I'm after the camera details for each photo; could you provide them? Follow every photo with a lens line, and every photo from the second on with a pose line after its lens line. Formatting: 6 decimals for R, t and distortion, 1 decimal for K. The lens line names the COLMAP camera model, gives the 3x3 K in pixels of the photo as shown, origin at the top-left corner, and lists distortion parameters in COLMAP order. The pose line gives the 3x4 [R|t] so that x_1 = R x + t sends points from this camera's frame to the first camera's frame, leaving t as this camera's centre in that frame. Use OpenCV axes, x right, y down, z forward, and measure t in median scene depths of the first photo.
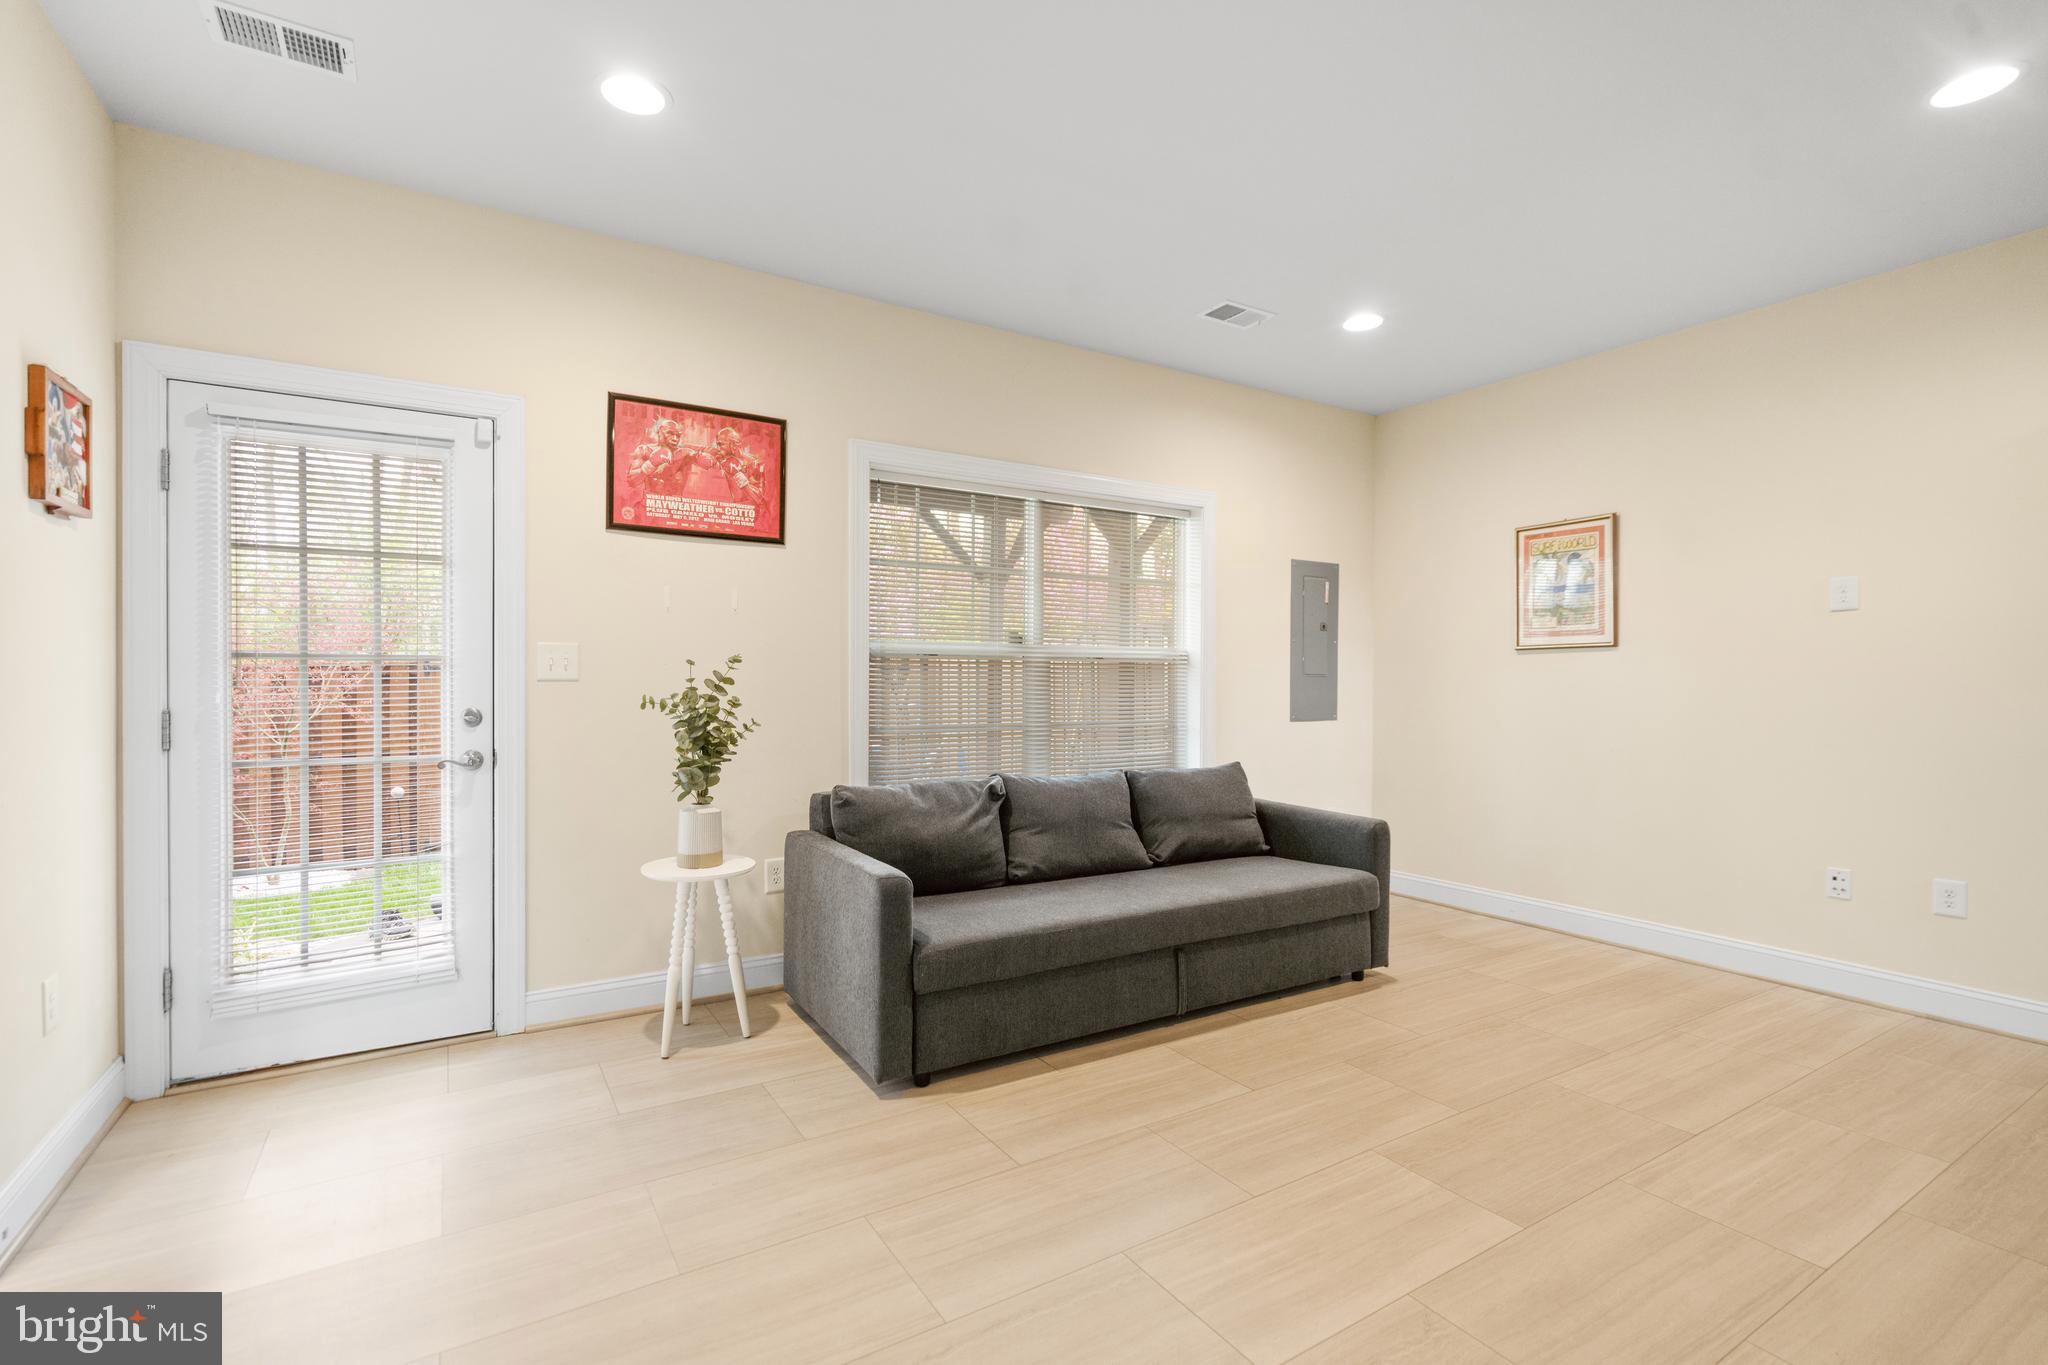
lens RADIAL K [[937.0, 0, 1011.4], [0, 937.0, 685.5], [0, 0, 1]] dist [-0.000156, 0.000887]
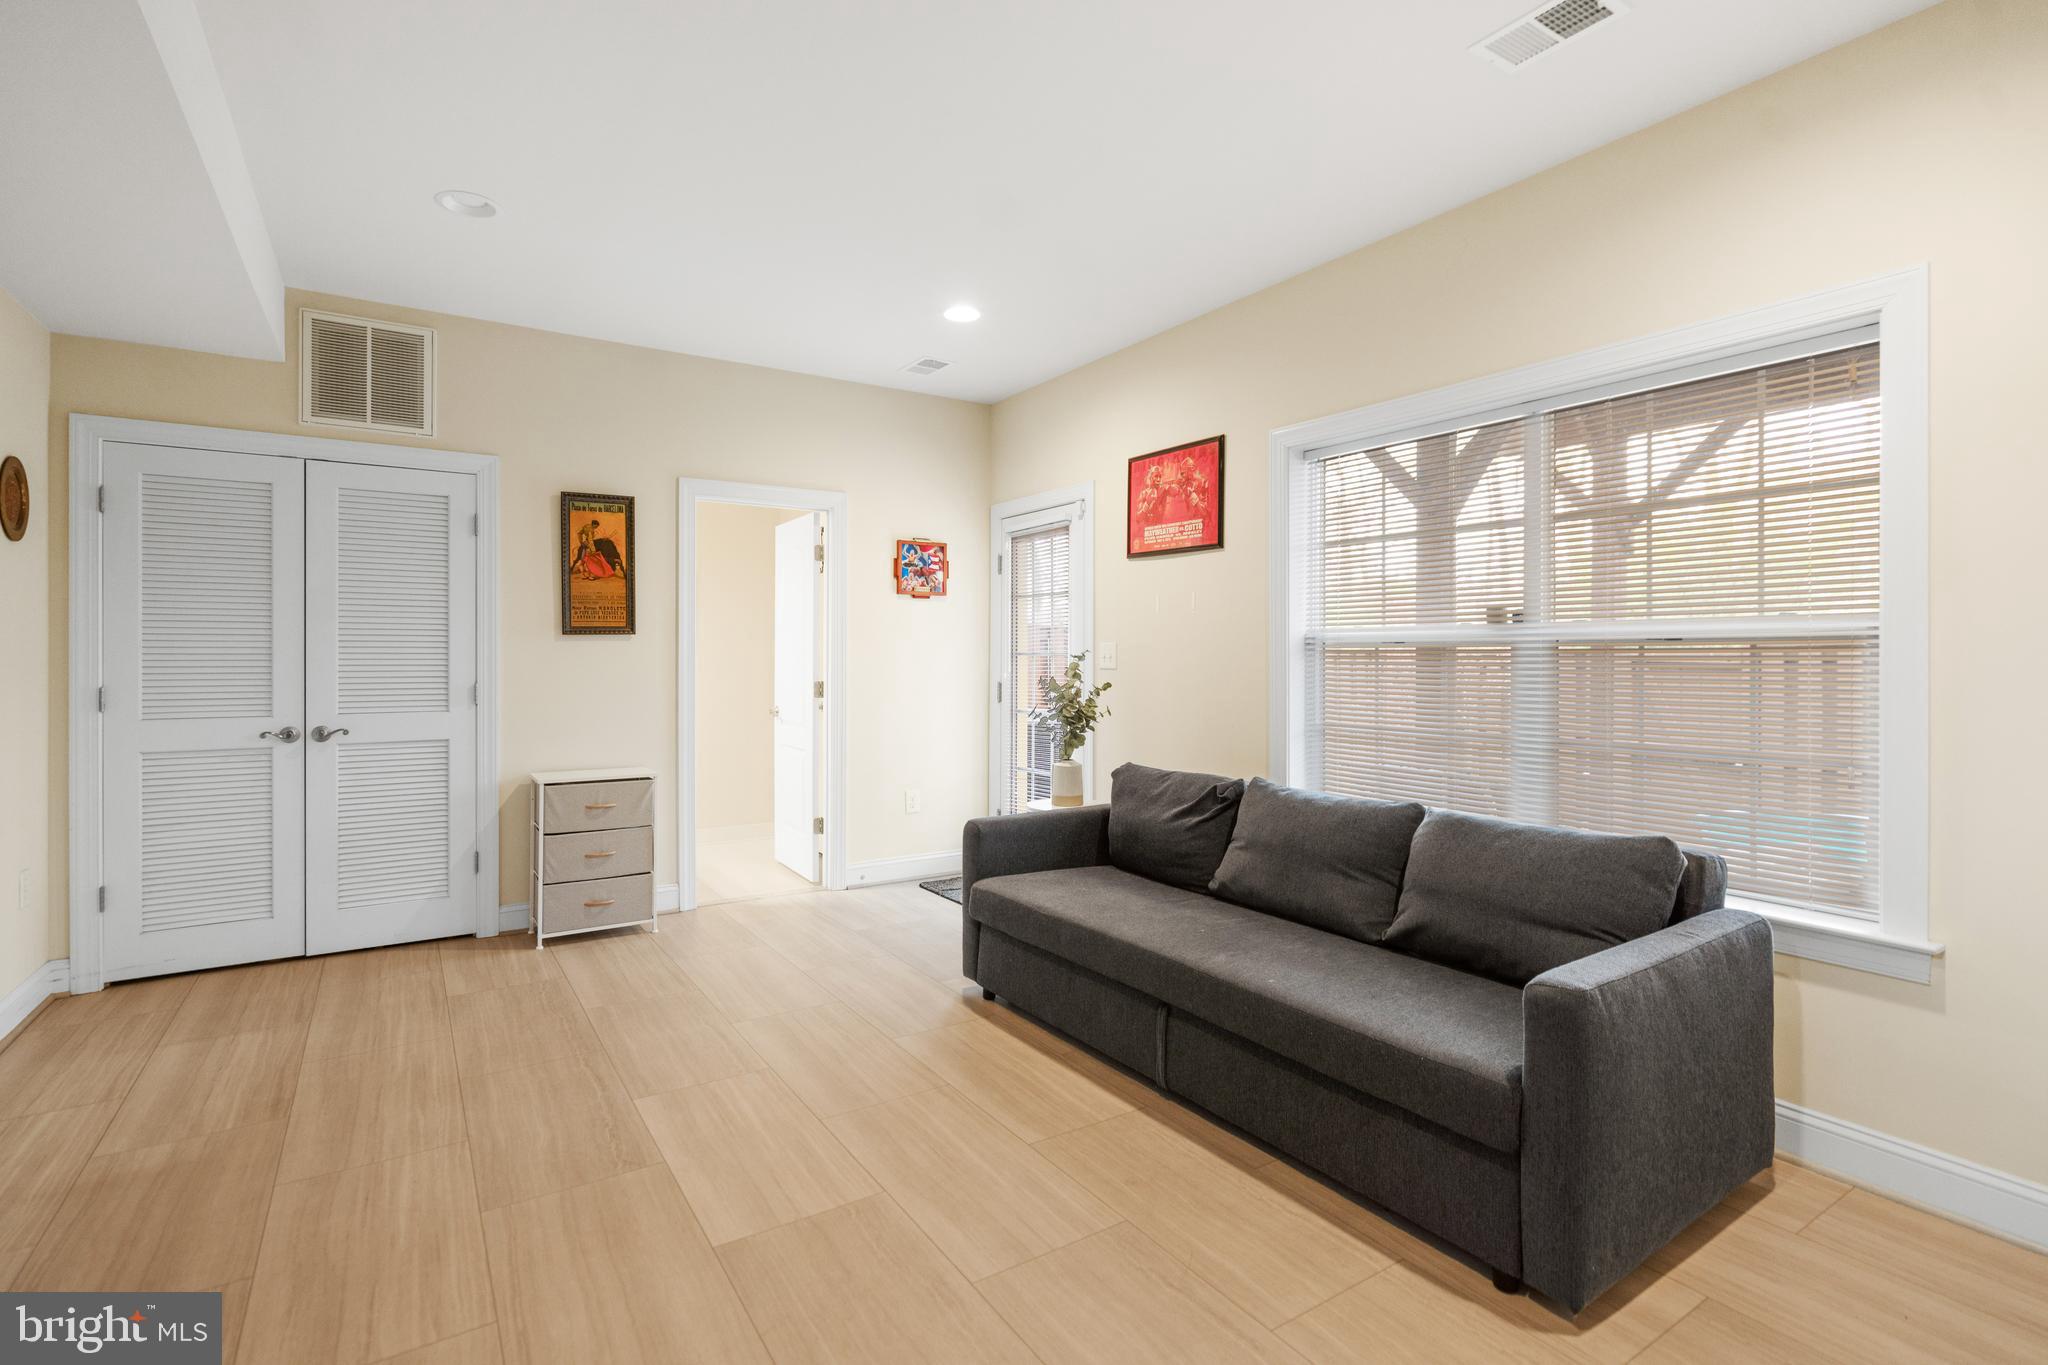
lens RADIAL K [[937.0, 0, 1007.0], [0, 937.0, 661.9], [0, 0, 1]] dist [-0.000156, 0.000887]
pose [[0.032571, 0.009022, -0.999429, 0.908381], [-0.004961, 0.999948, 0.008865, -0.026060], [0.999457, 0.004669, 0.032614, 0.755337]]
